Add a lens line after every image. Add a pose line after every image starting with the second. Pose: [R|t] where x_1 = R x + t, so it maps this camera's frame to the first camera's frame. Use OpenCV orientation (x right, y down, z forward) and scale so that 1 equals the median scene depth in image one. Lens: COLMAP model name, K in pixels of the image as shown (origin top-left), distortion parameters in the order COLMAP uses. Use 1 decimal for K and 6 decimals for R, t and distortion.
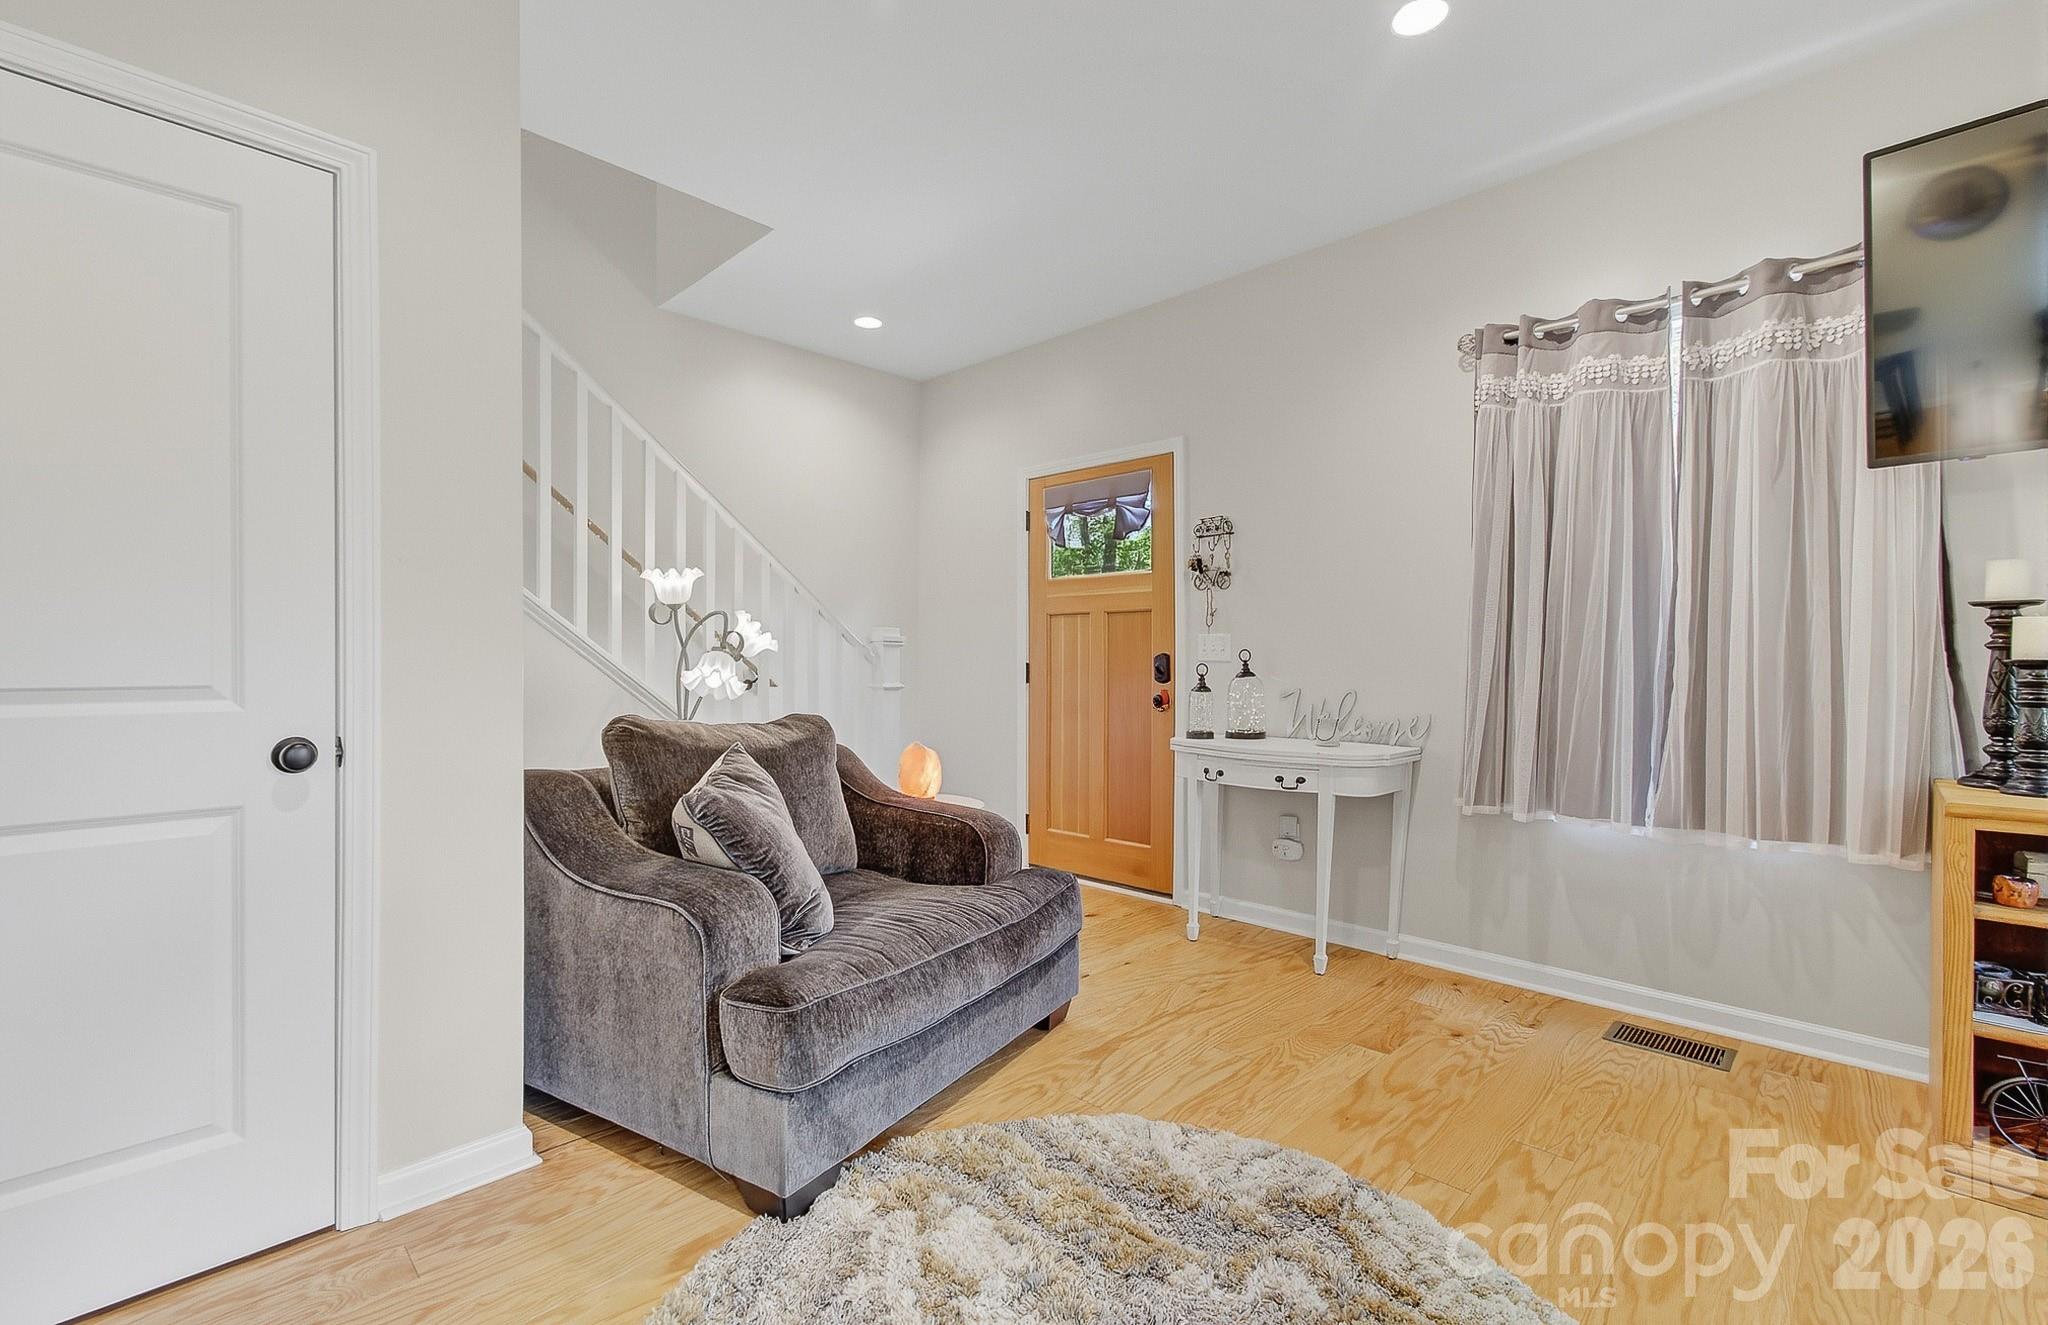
lens RADIAL K [[890.8, 0, 1004.4], [0, 890.8, 663.9], [0, 0, 1]] dist [-0.011633, 0.008853]
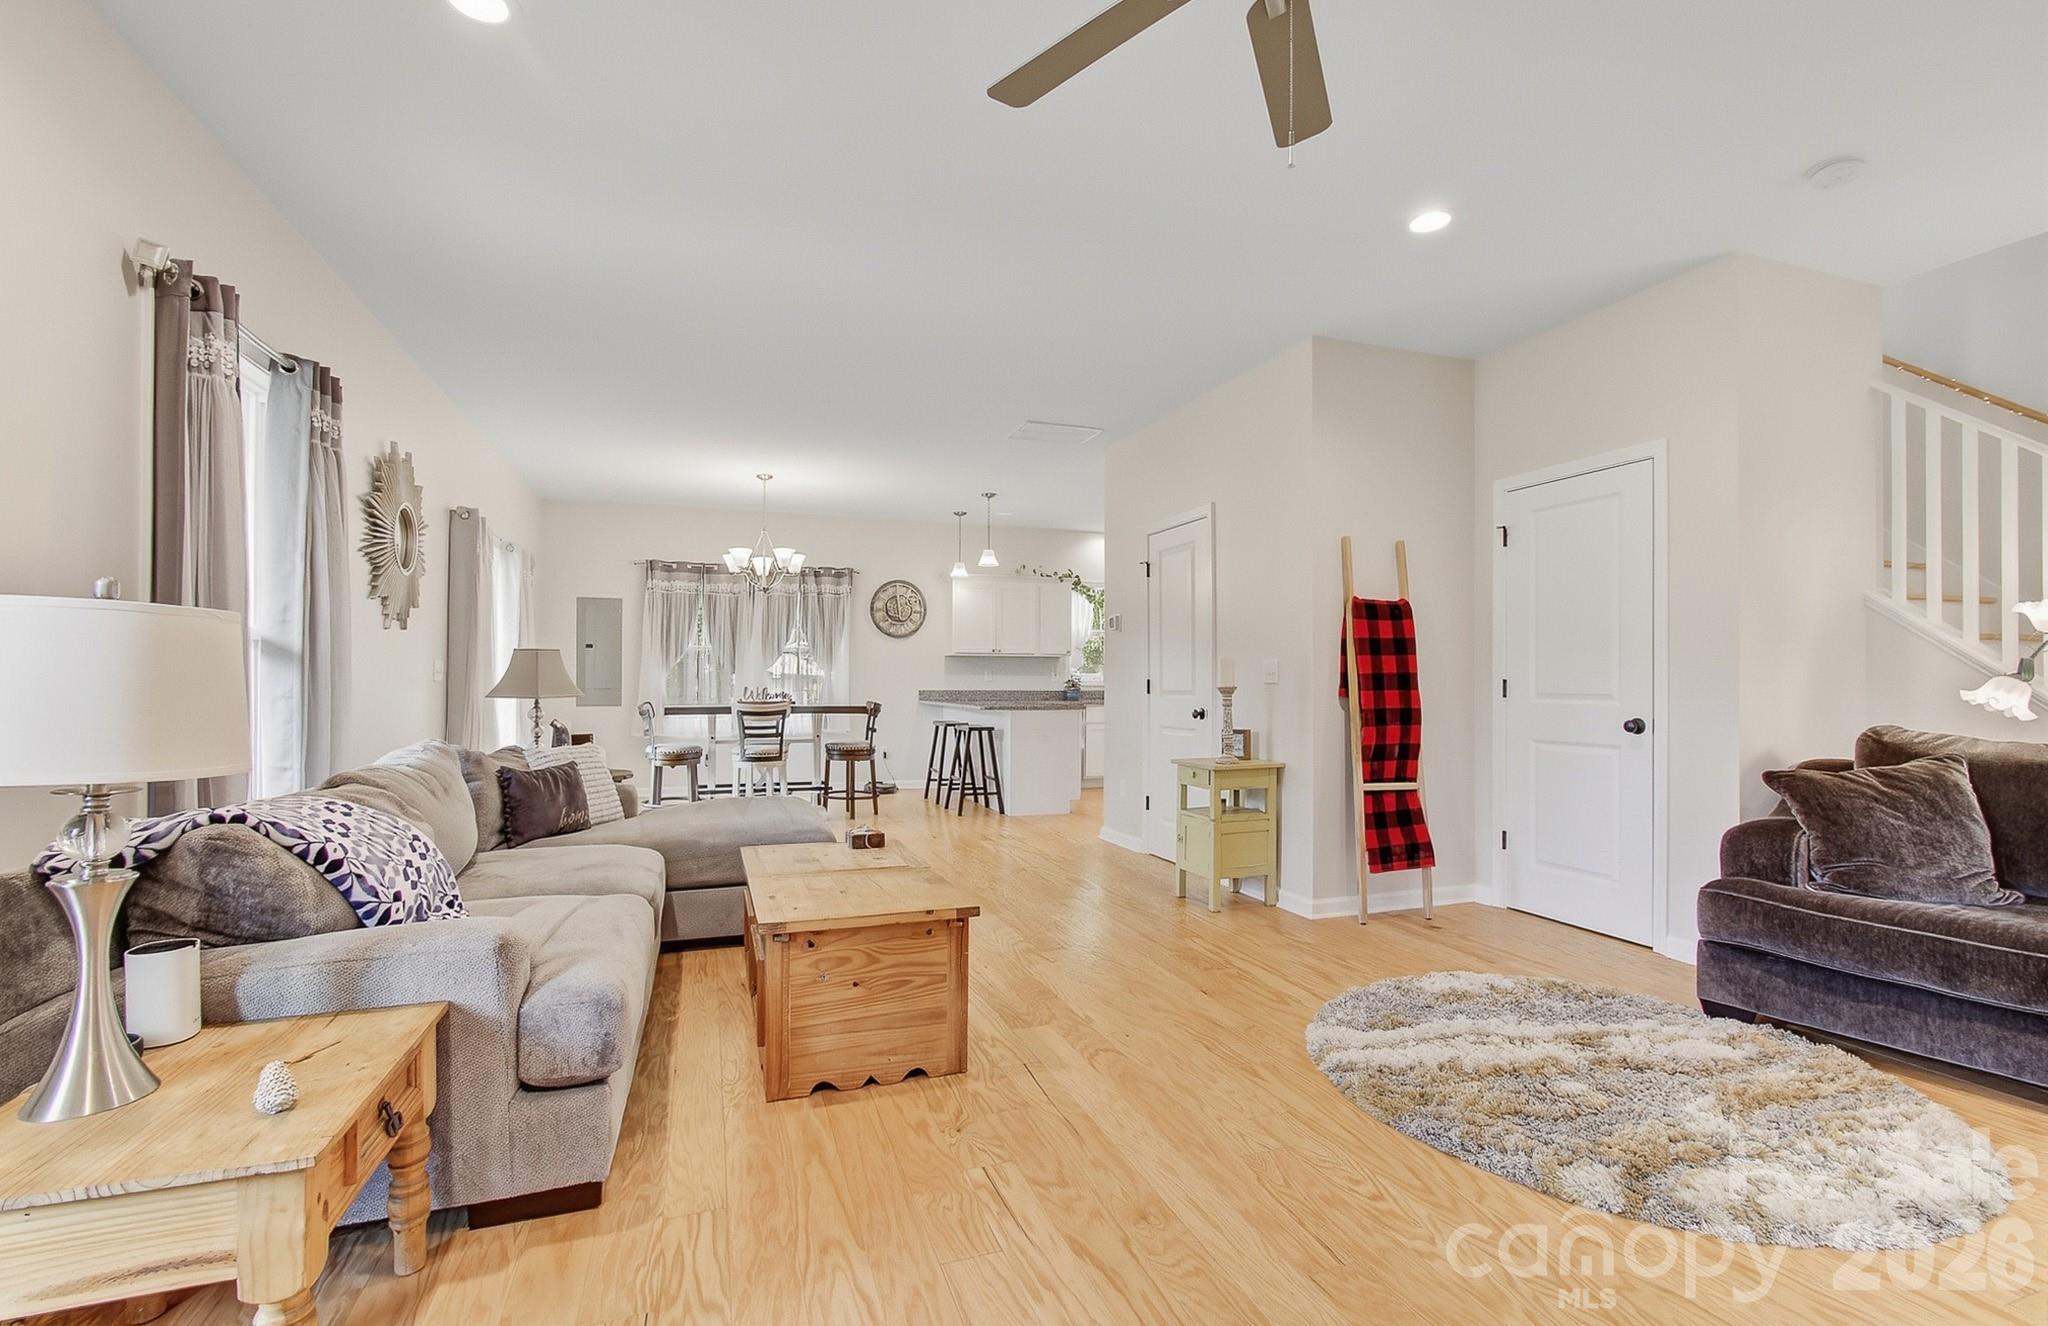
lens RADIAL K [[890.8, 0, 1023.8], [0, 890.8, 676.0], [0, 0, 1]] dist [-0.011633, 0.008853]
pose [[-0.417162, -0.007610, -0.908800, 1.130534], [-0.005111, 0.999969, -0.006027, -0.000892], [0.908818, 0.002131, -0.417188, 0.333716]]
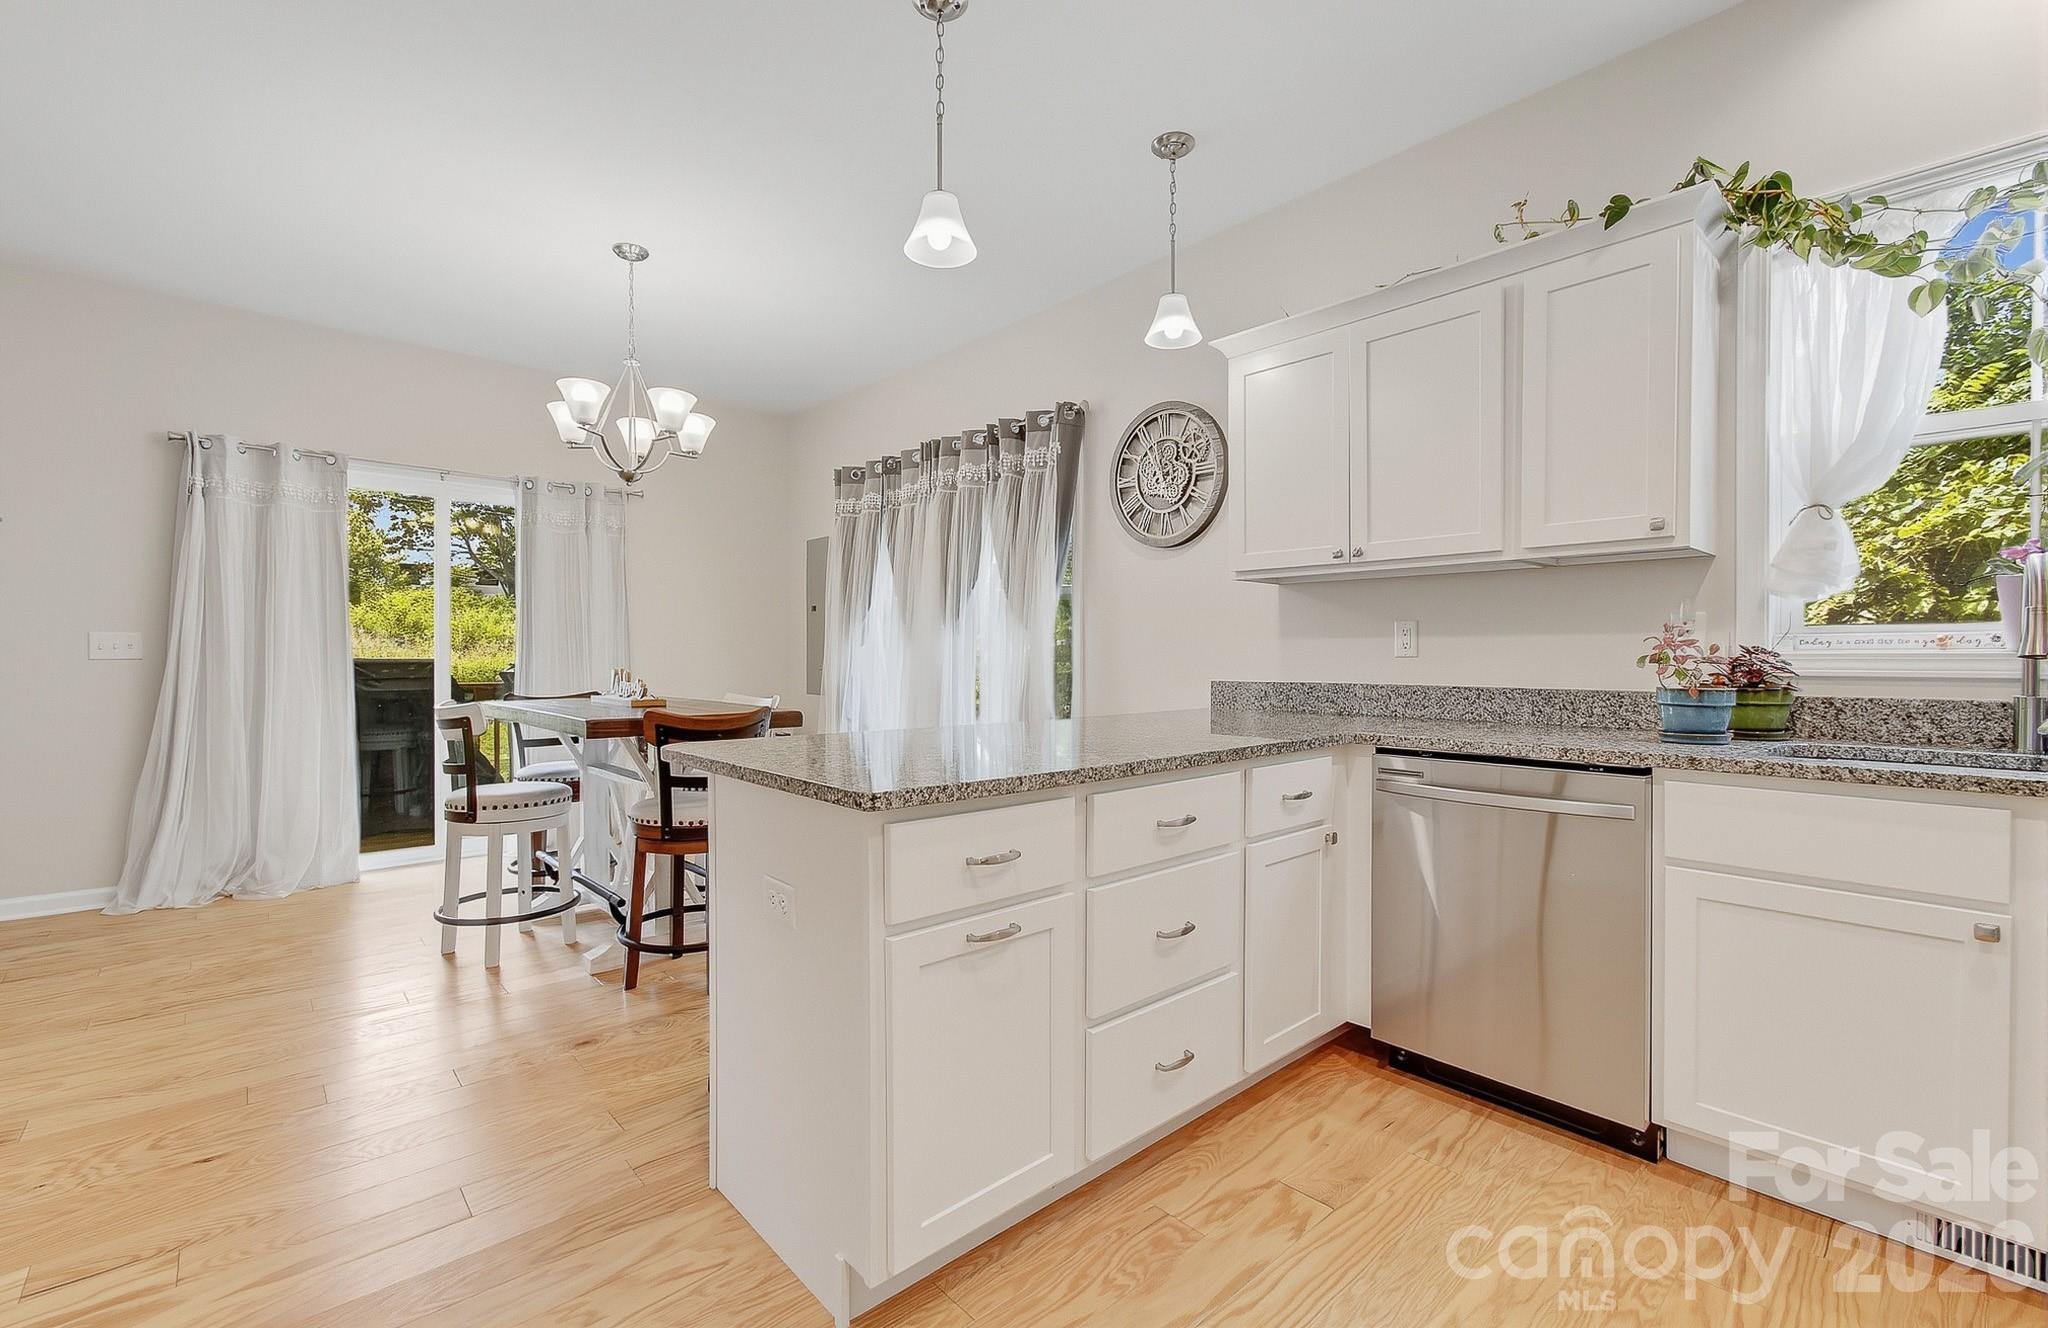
lens RADIAL K [[890.8, 0, 1015.1], [0, 890.8, 665.5], [0, 0, 1]] dist [-0.011633, 0.008853]
pose [[-0.999159, 0.000564, 0.040998, -1.487004], [0.000930, 0.999960, 0.008902, 0.000829], [-0.040991, 0.008933, -0.999120, -0.139697]]
